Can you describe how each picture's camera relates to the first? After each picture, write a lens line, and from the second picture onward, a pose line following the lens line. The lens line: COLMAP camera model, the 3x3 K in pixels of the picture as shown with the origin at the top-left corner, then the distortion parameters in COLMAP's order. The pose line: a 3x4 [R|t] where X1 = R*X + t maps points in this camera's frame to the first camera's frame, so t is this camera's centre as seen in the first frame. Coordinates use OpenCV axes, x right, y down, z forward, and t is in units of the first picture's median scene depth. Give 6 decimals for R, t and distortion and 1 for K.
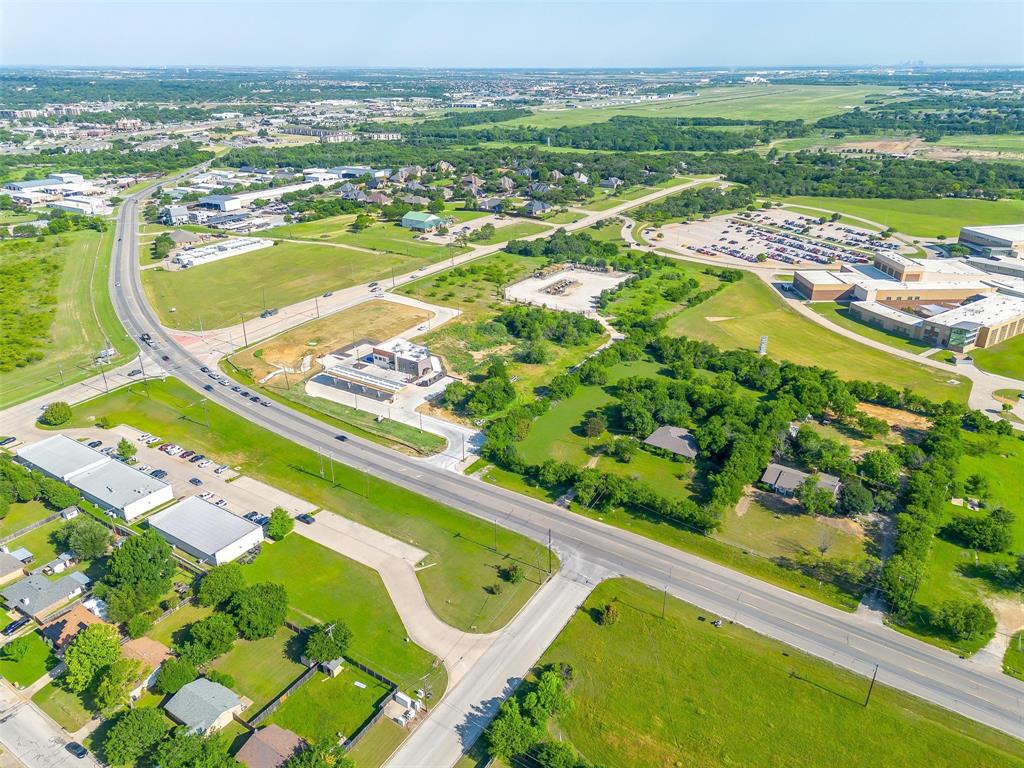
lens RADIAL K [[733.3, 0, 512.9], [0, 733.3, 383.5], [0, 0, 1]] dist [0.055675, -0.046435]
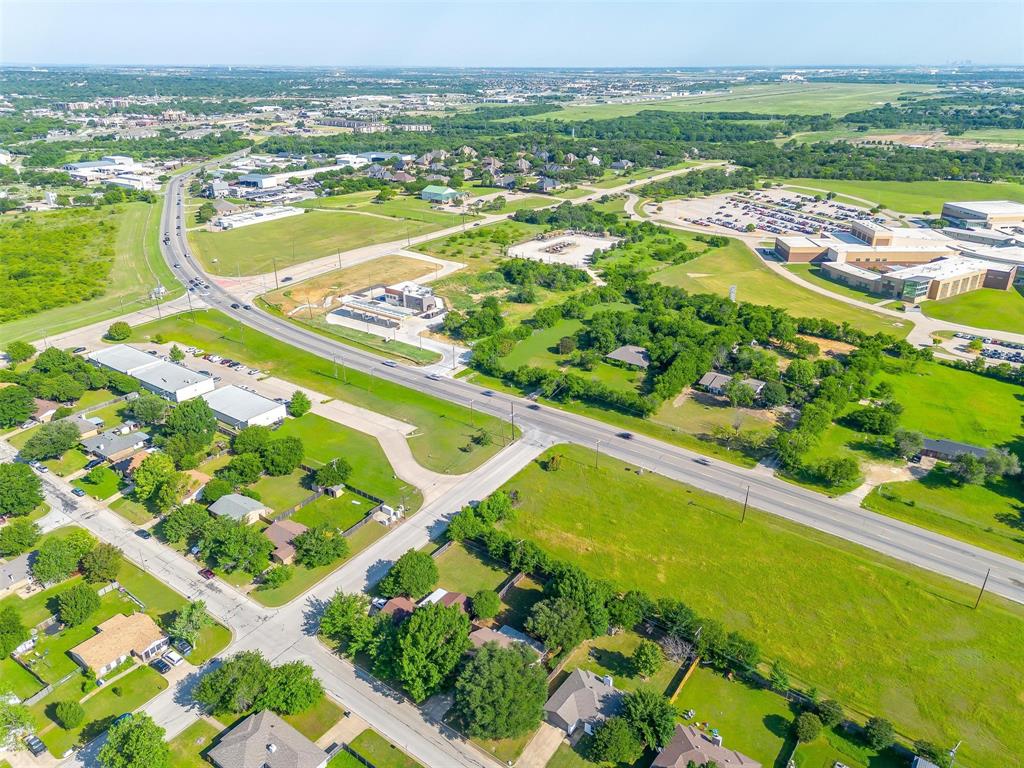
lens RADIAL K [[733.3, 0, 520.1], [0, 733.3, 380.5], [0, 0, 1]] dist [0.055675, -0.046435]
pose [[0.999301, 0.014428, -0.034489, 0.056023], [-0.014523, 0.999891, -0.002499, 0.086029], [0.034450, 0.002998, 0.999402, -0.129865]]
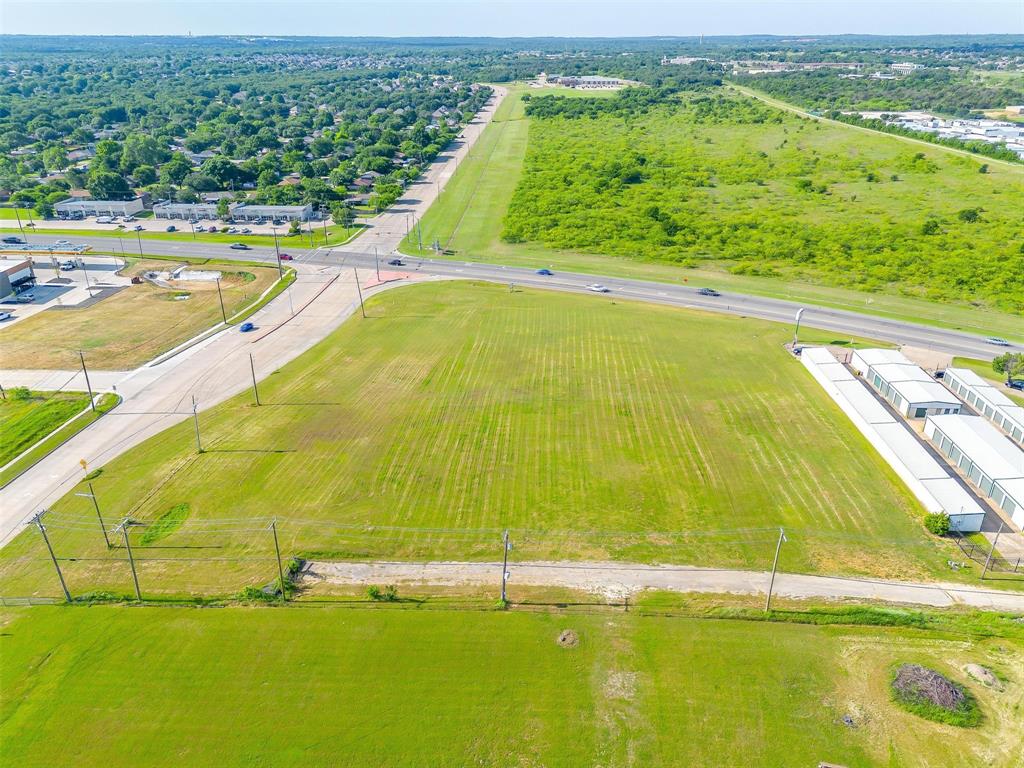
lens RADIAL K [[733.3, 0, 516.4], [0, 733.3, 379.1], [0, 0, 1]] dist [0.055675, -0.046435]
pose [[-0.849657, 0.220644, -0.478957, -0.195526], [-0.211071, 0.690034, 0.692317, -0.476411], [0.483252, 0.689326, -0.539720, 1.472738]]
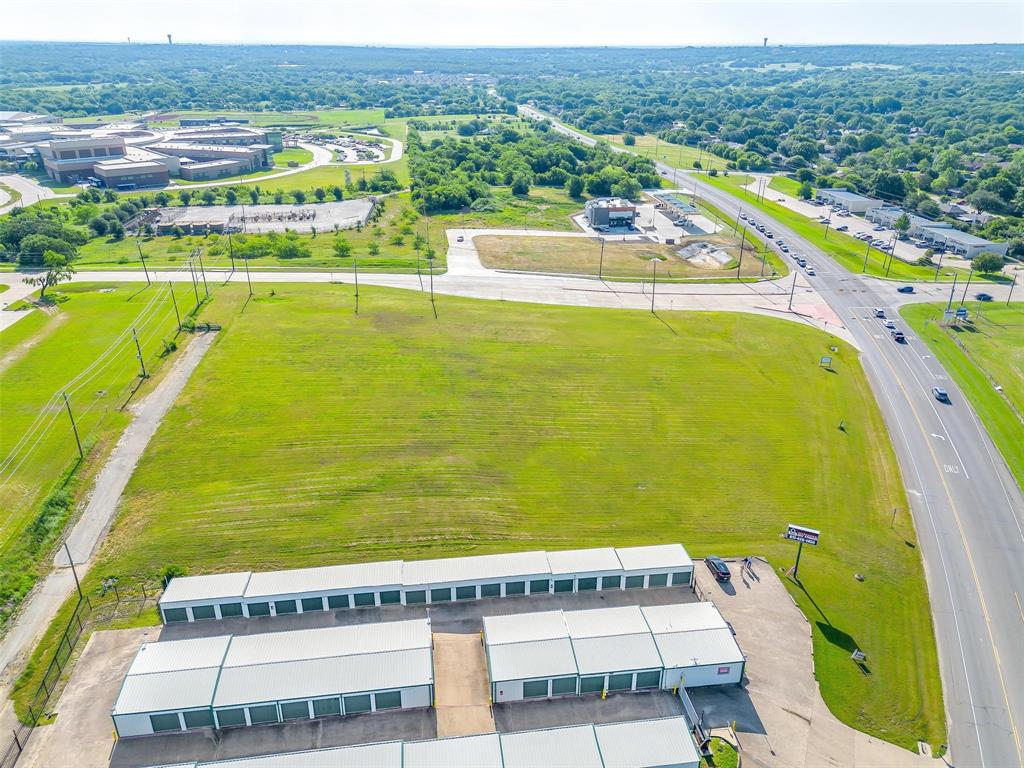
lens RADIAL K [[733.3, 0, 513.6], [0, 733.3, 384.4], [0, 0, 1]] dist [0.055675, -0.046435]
pose [[-0.663876, -0.315103, 0.678218, -0.686872], [0.296091, 0.722039, 0.625292, -0.444211], [-0.686731, 0.615930, -0.386045, 1.411855]]
